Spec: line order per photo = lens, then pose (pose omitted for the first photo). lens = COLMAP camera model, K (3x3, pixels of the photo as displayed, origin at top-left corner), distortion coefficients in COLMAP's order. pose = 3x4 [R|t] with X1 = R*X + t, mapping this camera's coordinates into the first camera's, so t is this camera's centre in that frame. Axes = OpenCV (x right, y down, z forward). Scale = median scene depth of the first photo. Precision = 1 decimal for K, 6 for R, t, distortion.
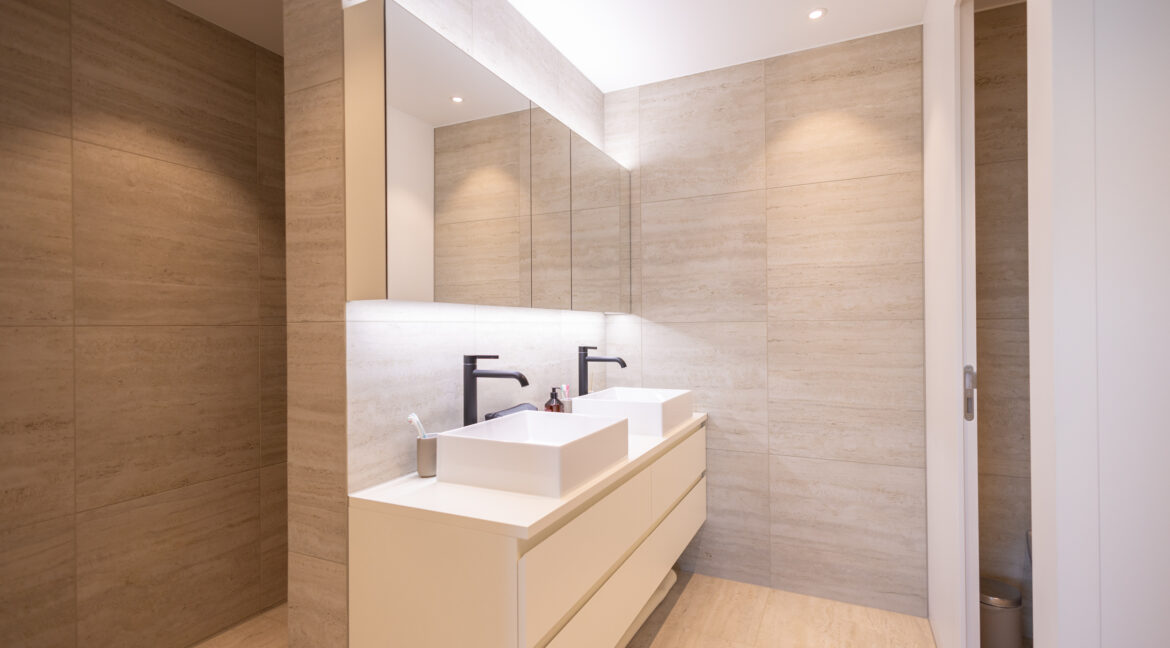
lens RADIAL K [[546.8, 0, 583.8], [0, 546.8, 324.0], [0, 0, 1]] dist [0.005911, 0.000250]
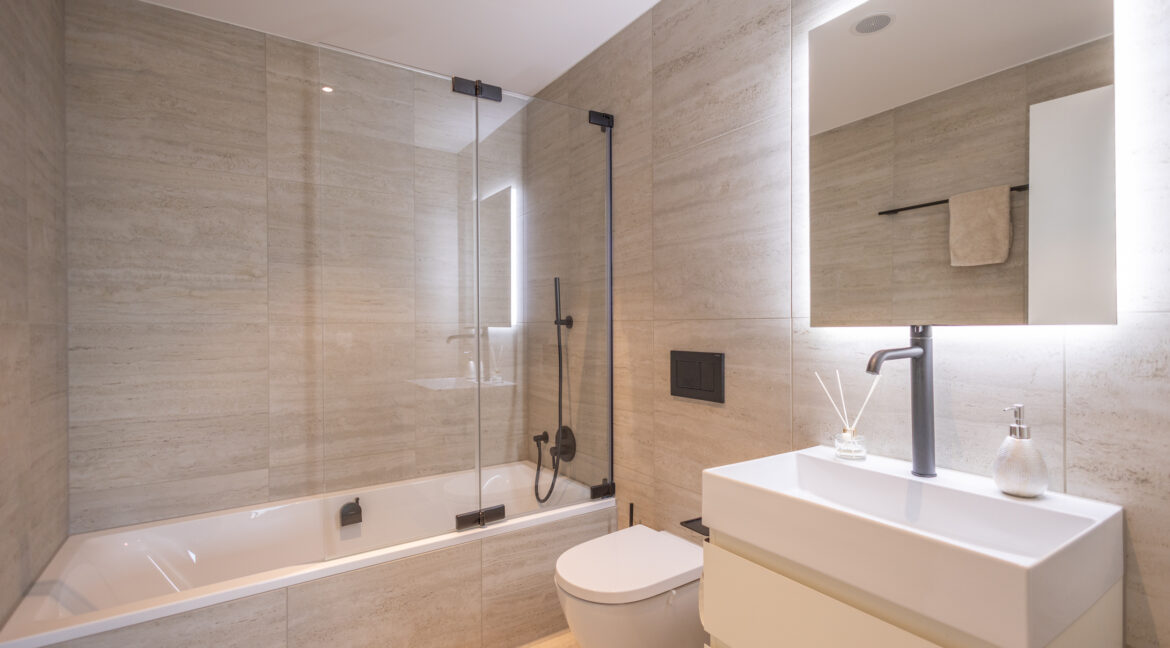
lens RADIAL K [[546.8, 0, 583.8], [0, 546.8, 325.6], [0, 0, 1]] dist [0.005911, 0.000250]
pose [[0.473539, 0.003446, 0.880766, -0.002314], [-0.002335, 0.999994, -0.002657, -0.247561], [-0.880770, -0.000798, 0.473544, 0.001817]]
